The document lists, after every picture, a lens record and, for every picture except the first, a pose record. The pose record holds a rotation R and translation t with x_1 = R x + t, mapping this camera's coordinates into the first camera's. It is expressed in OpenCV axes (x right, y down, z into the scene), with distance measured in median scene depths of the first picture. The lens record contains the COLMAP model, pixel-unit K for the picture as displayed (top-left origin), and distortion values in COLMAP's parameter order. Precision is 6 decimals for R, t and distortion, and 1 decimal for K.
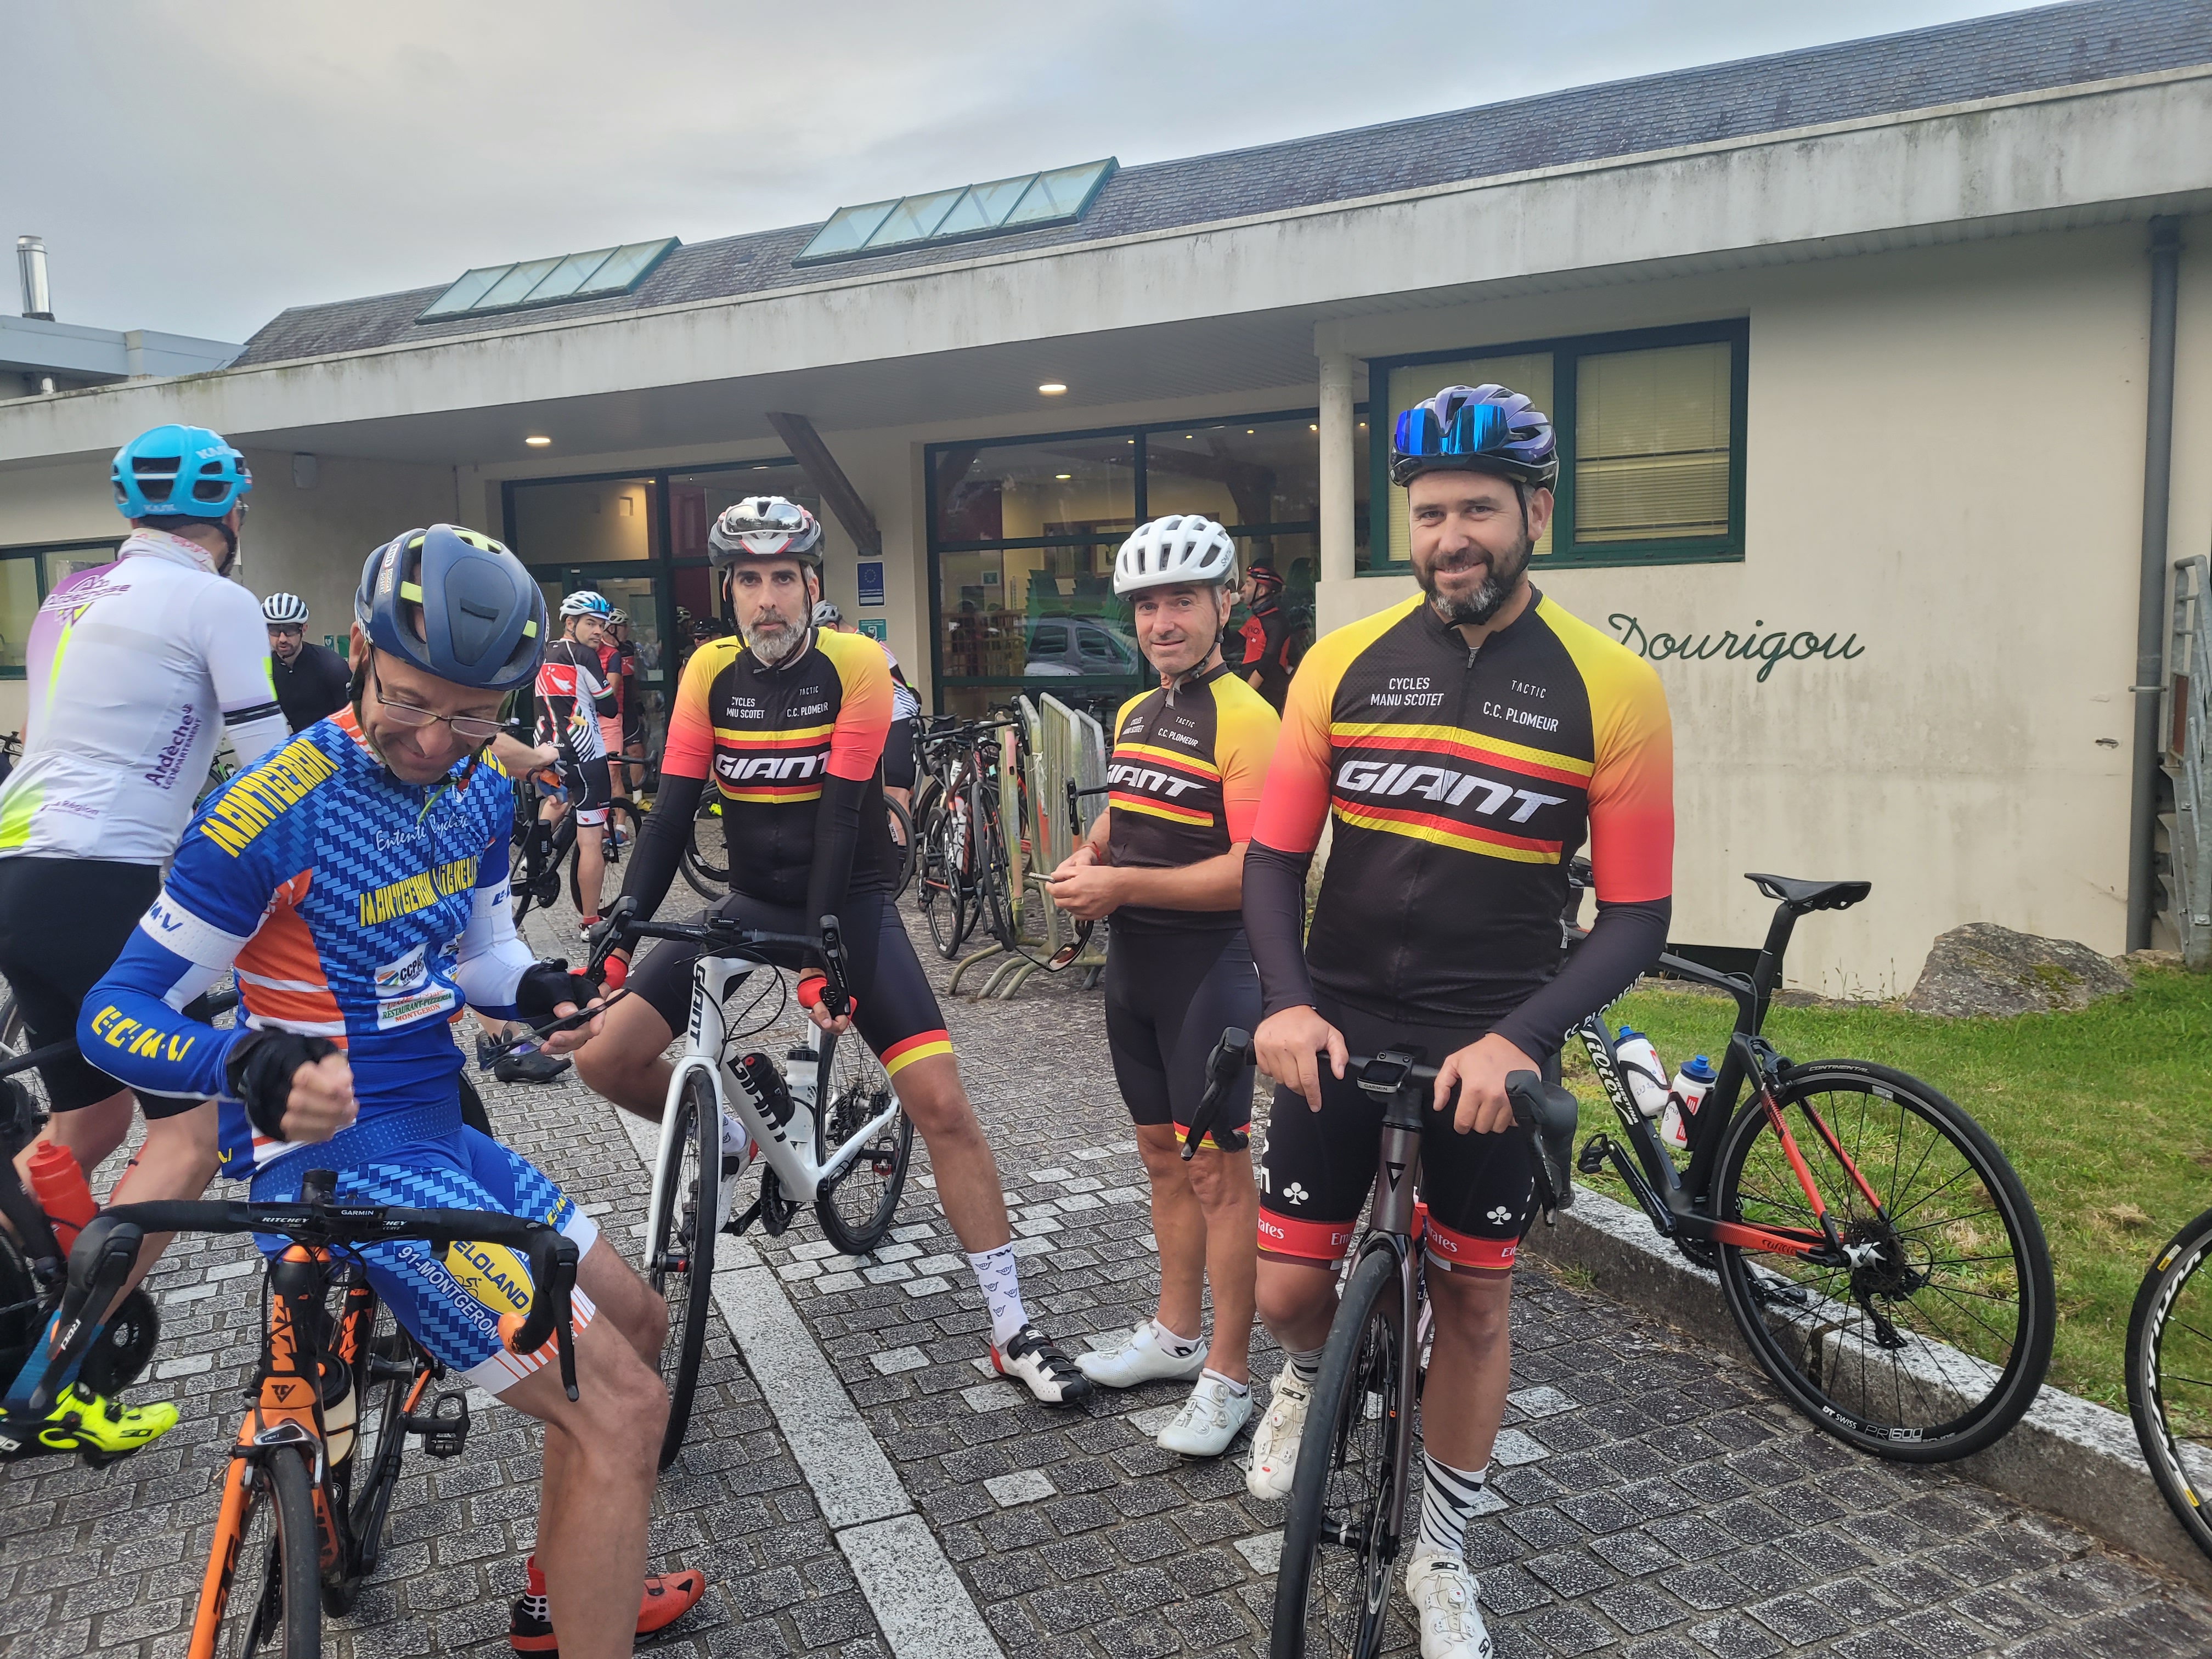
lens RADIAL K [[1579.4, 0, 1094.2], [0, 1579.4, 832.8], [0, 0, 1]] dist [-0.006293, -0.011639]
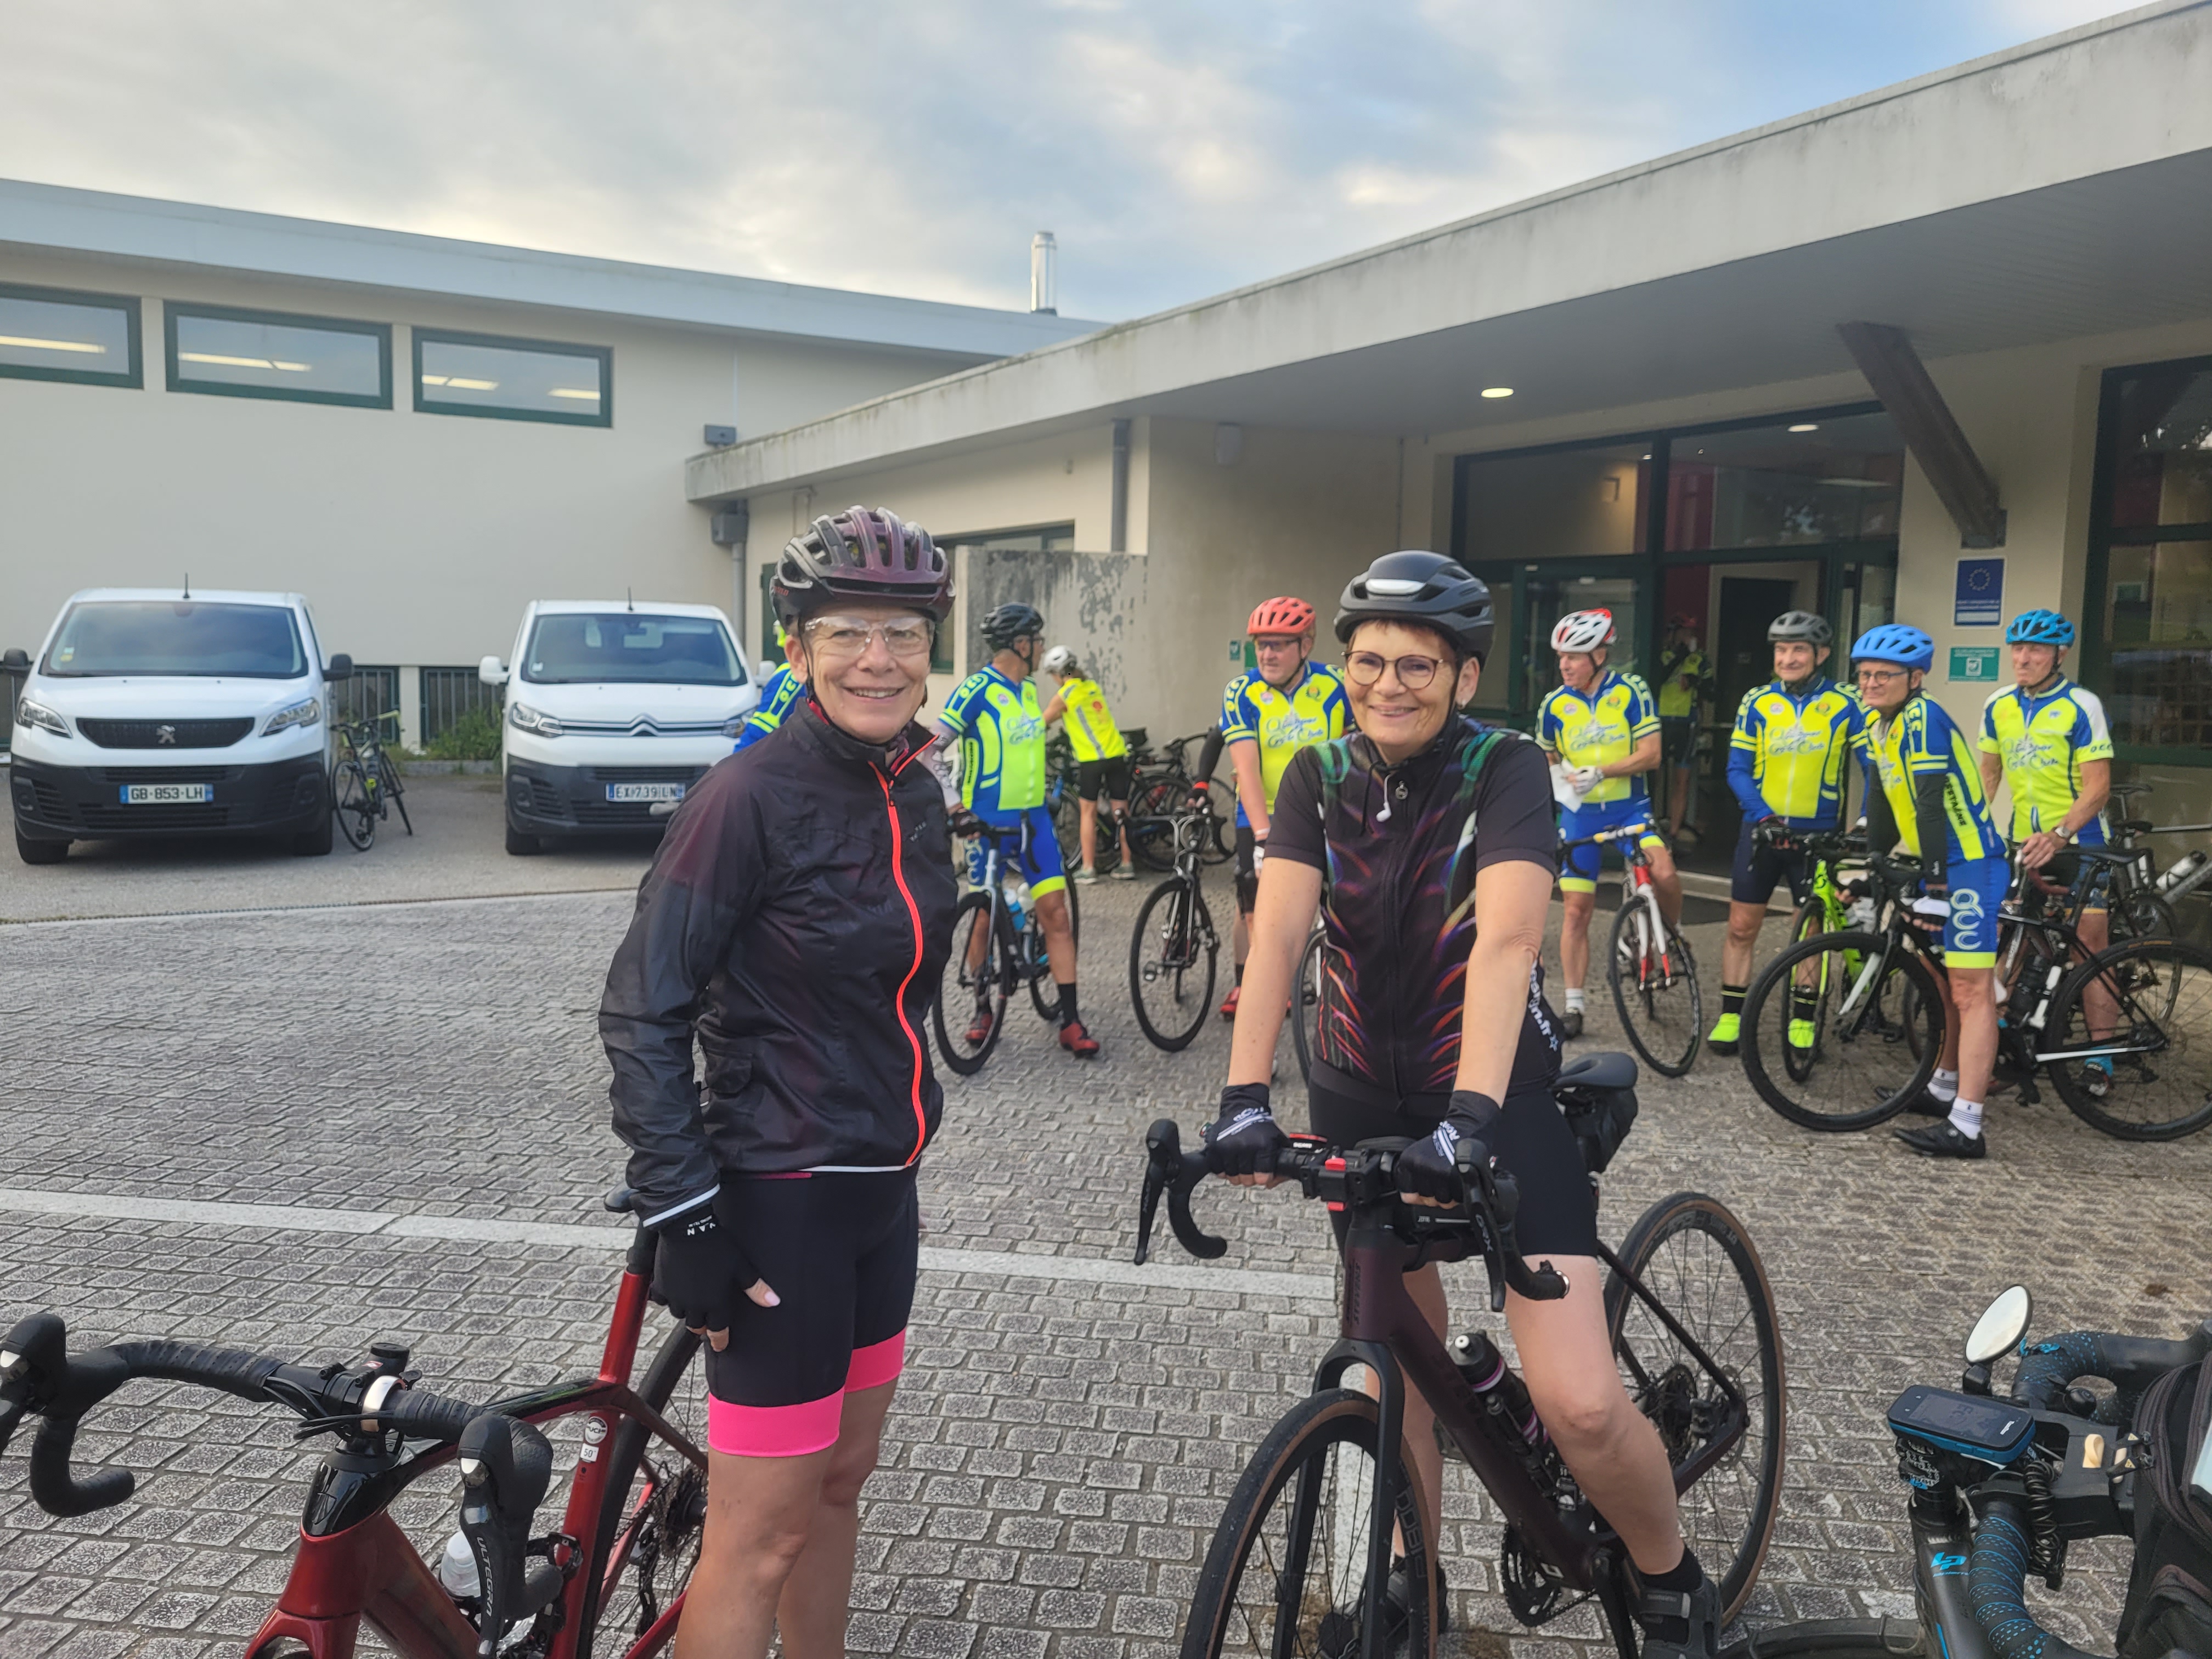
lens RADIAL K [[1579.4, 0, 1097.4], [0, 1579.4, 814.3], [0, 0, 1]] dist [-0.006293, -0.011639]
pose [[0.826374, 0.098063, -0.554517, -0.075034], [-0.108086, 0.994033, 0.014713, -0.039945], [0.552651, 0.047777, 0.832042, 0.281563]]
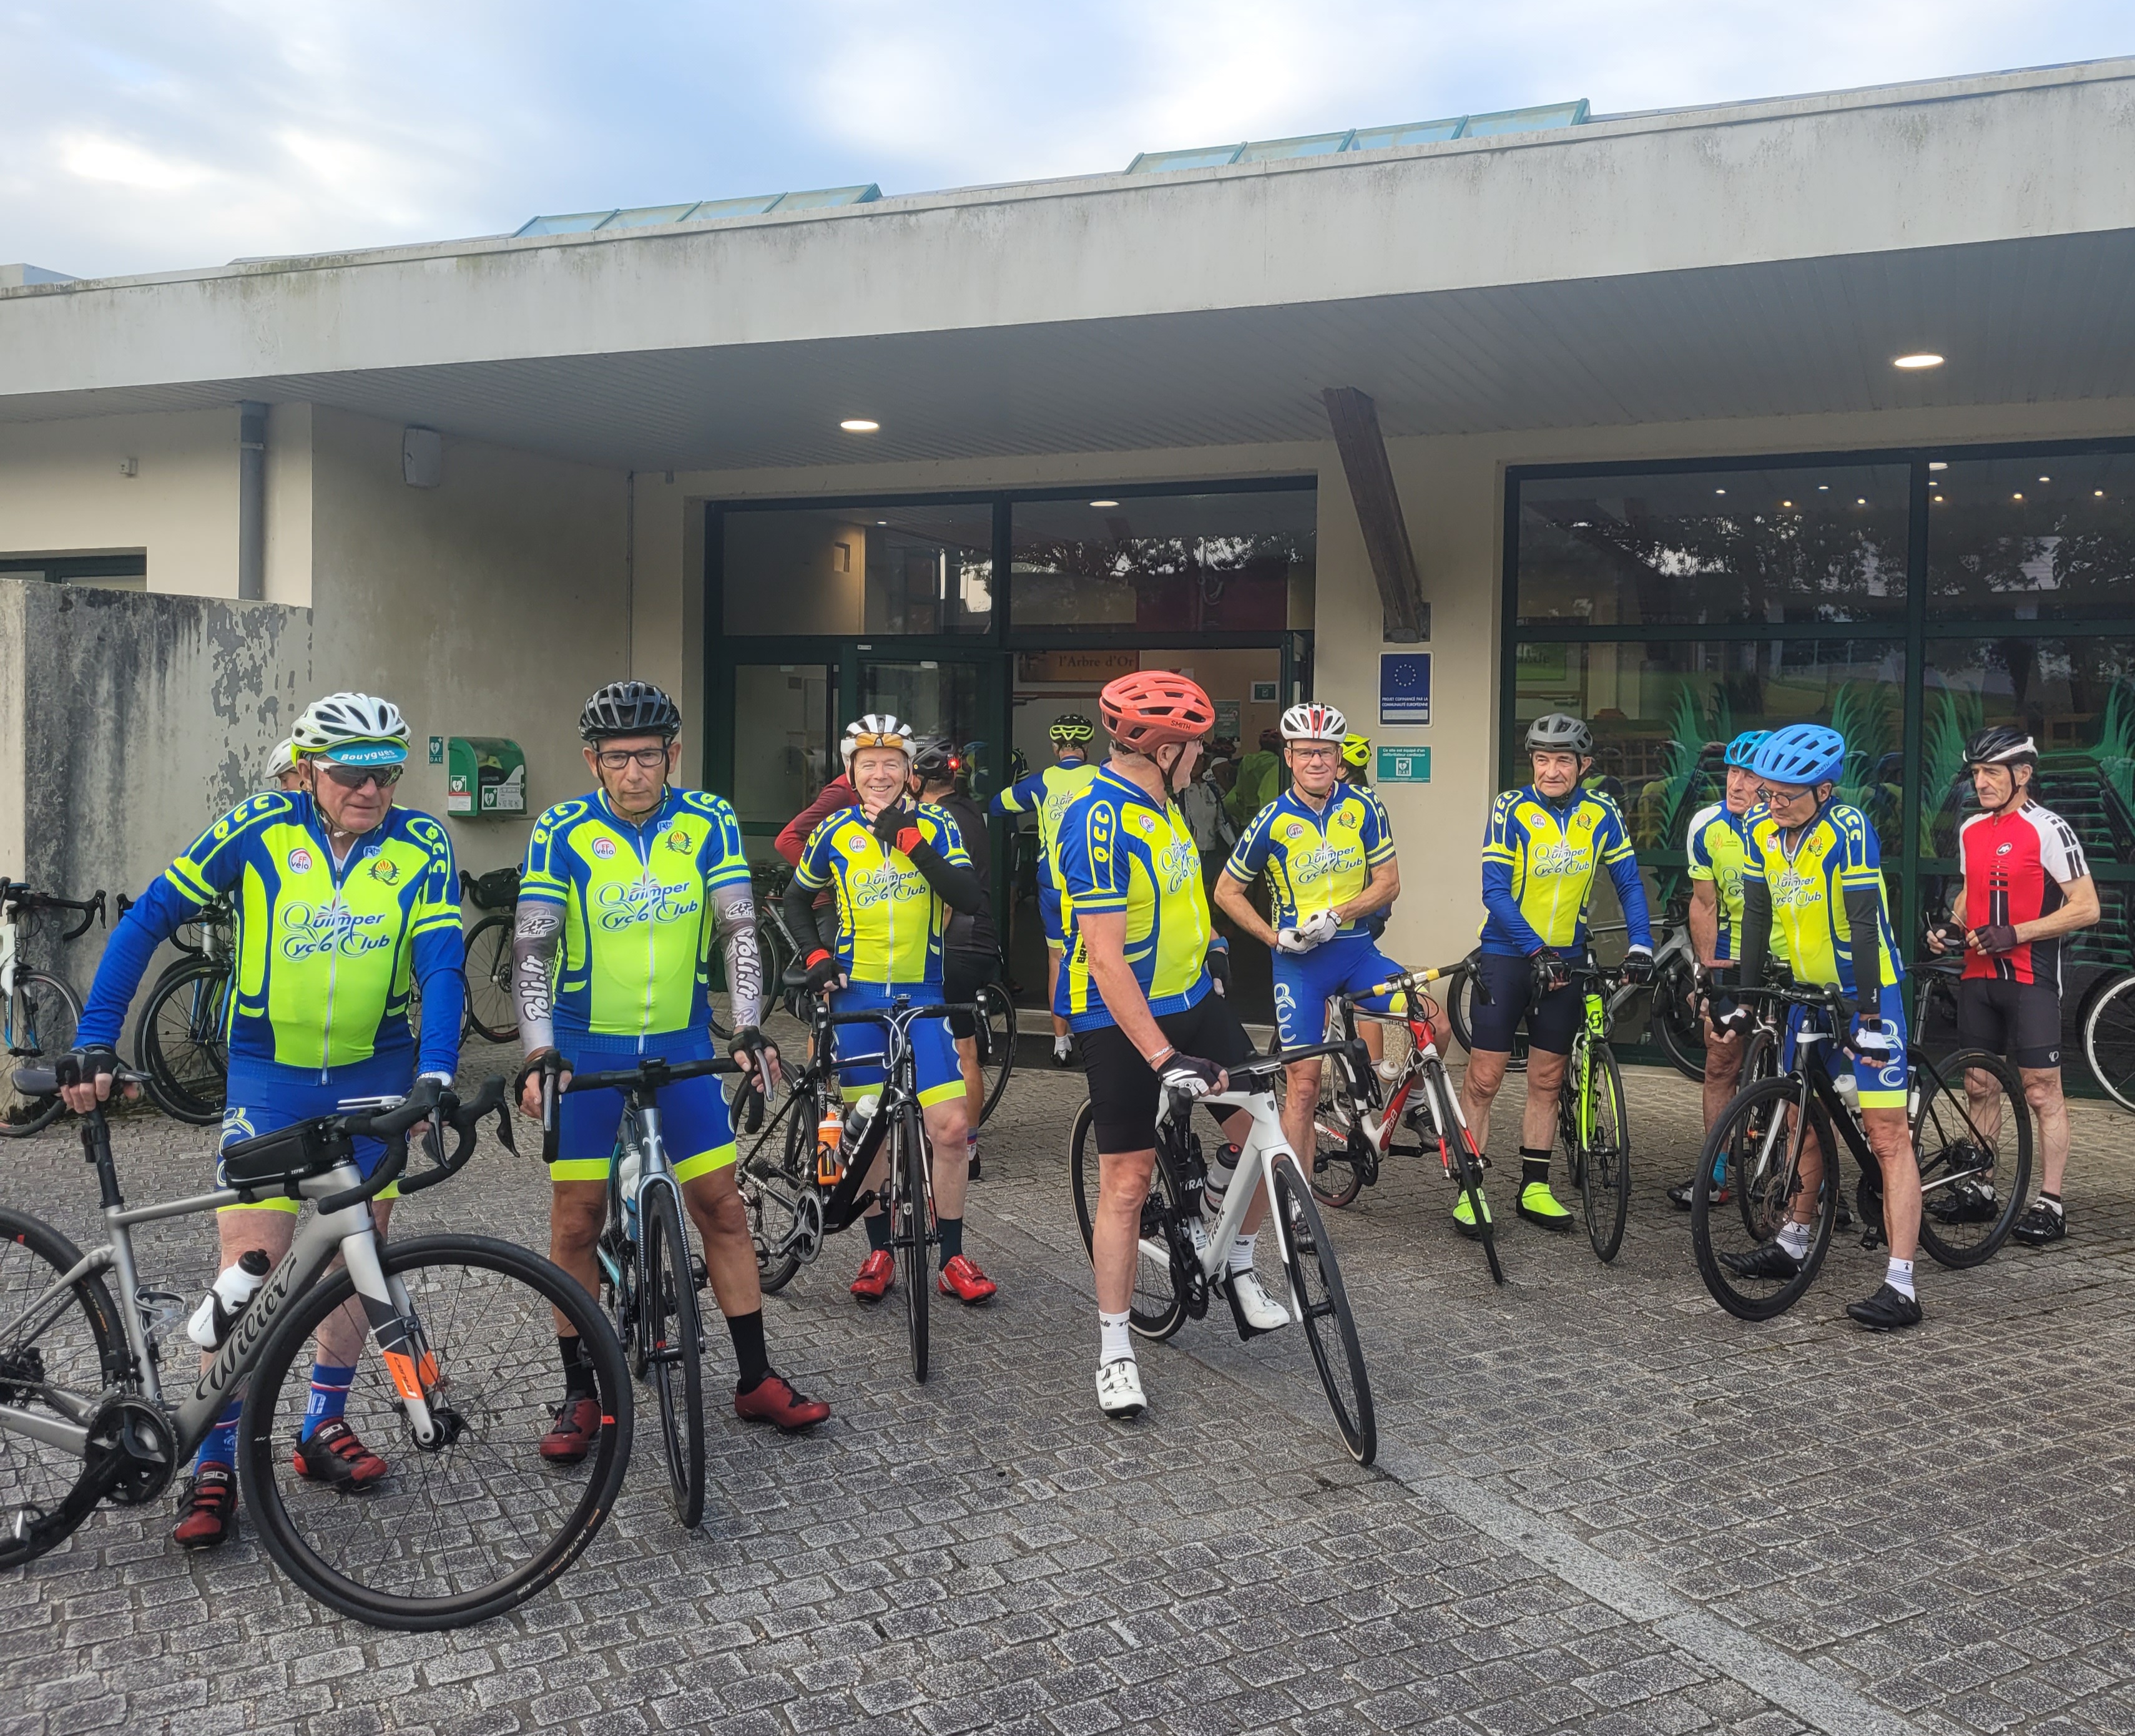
lens RADIAL K [[1787.5, 0, 1084.9], [0, 1787.5, 823.6], [0, 0, 1]] dist [0.023347, -0.013077]
pose [[0.996509, 0.037536, 0.074576, -0.312506], [-0.030636, 0.995325, -0.091600, -0.040853], [-0.077666, 0.088995, 0.992999, 0.339787]]
